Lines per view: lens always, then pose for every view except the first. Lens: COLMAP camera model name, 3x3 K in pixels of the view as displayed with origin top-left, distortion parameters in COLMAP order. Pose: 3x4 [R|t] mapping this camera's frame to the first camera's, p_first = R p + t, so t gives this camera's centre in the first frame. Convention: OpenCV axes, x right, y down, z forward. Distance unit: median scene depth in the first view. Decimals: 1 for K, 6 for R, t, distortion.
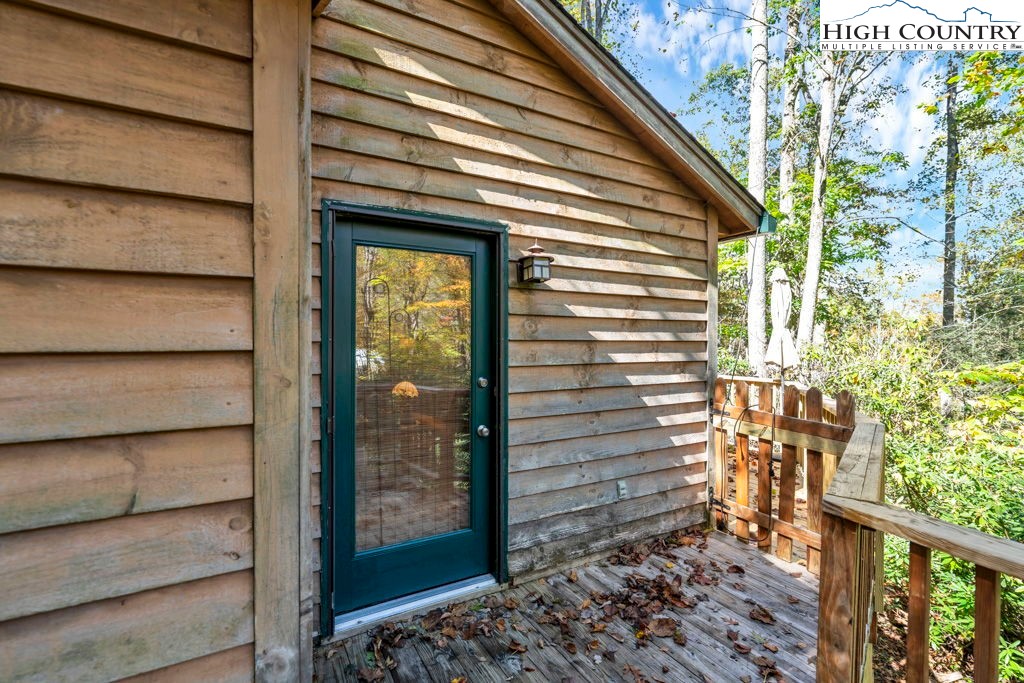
lens RADIAL K [[466.3, 0, 515.1], [0, 466.3, 332.9], [0, 0, 1]] dist [-0.000925, -0.000003]
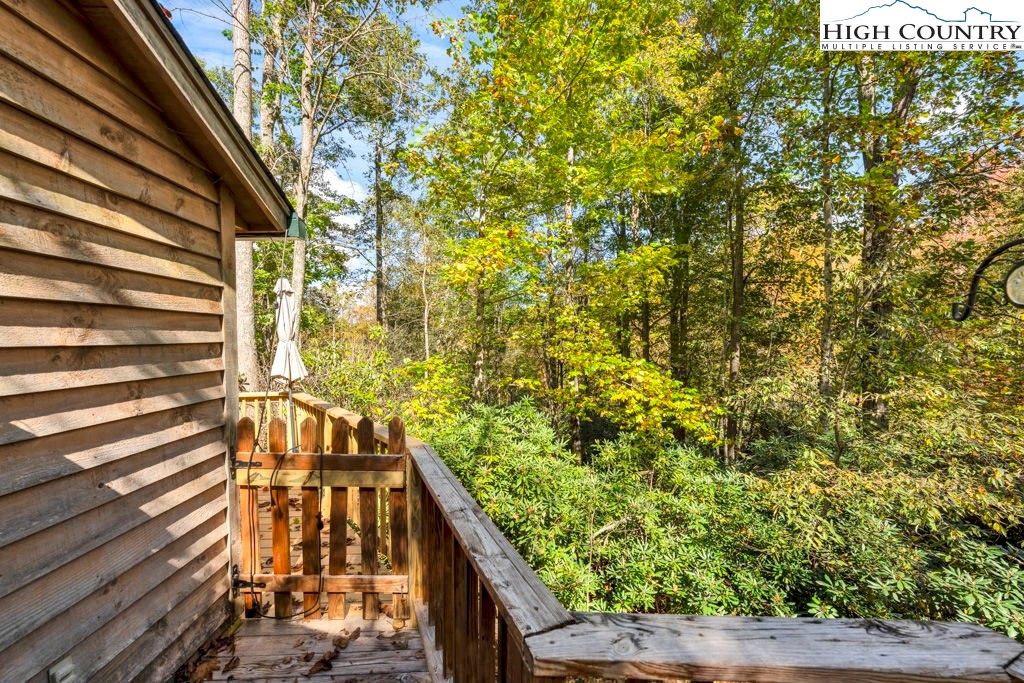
lens RADIAL K [[400.5, 0, 512.0], [0, 400.5, 341.5], [0, 0, 1]] dist [-0.000887, 0.000064]
pose [[0.460809, -0.022281, 0.887220, 0.064427], [0.005839, 0.999739, 0.022074, -0.038439], [-0.887480, -0.004991, 0.460819, 0.310697]]
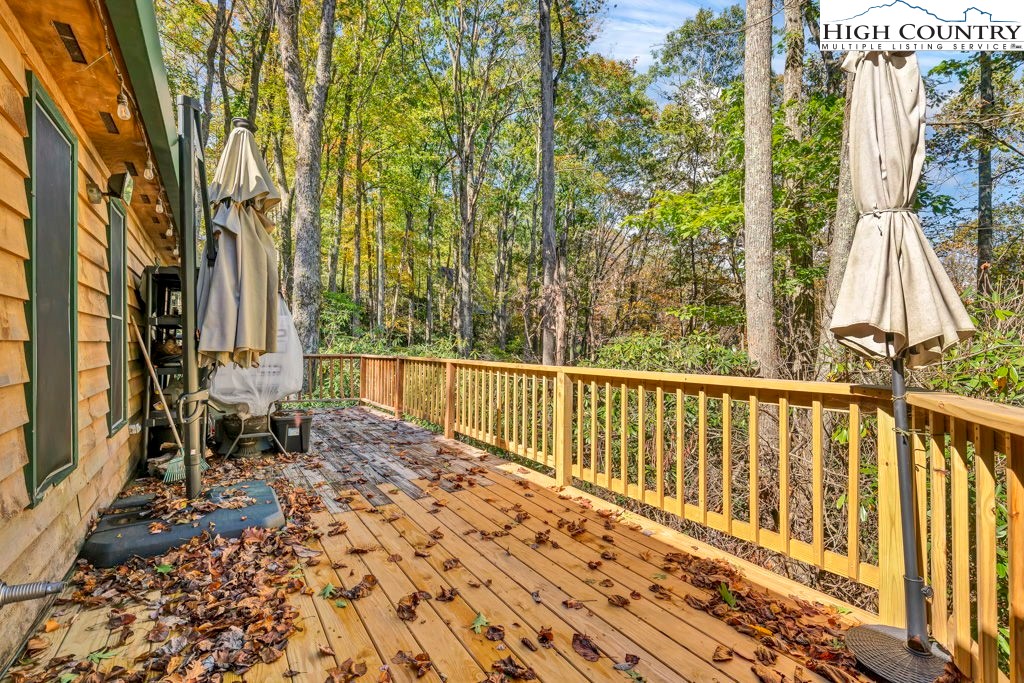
lens RADIAL K [[466.3, 0, 515.1], [0, 466.3, 332.9], [0, 0, 1]] dist [-0.000925, -0.000003]
pose [[0.999695, -0.004247, 0.024315, 0.532487], [0.004366, 0.999979, -0.004842, 0.109140], [-0.024294, 0.004946, 0.999693, 1.162138]]
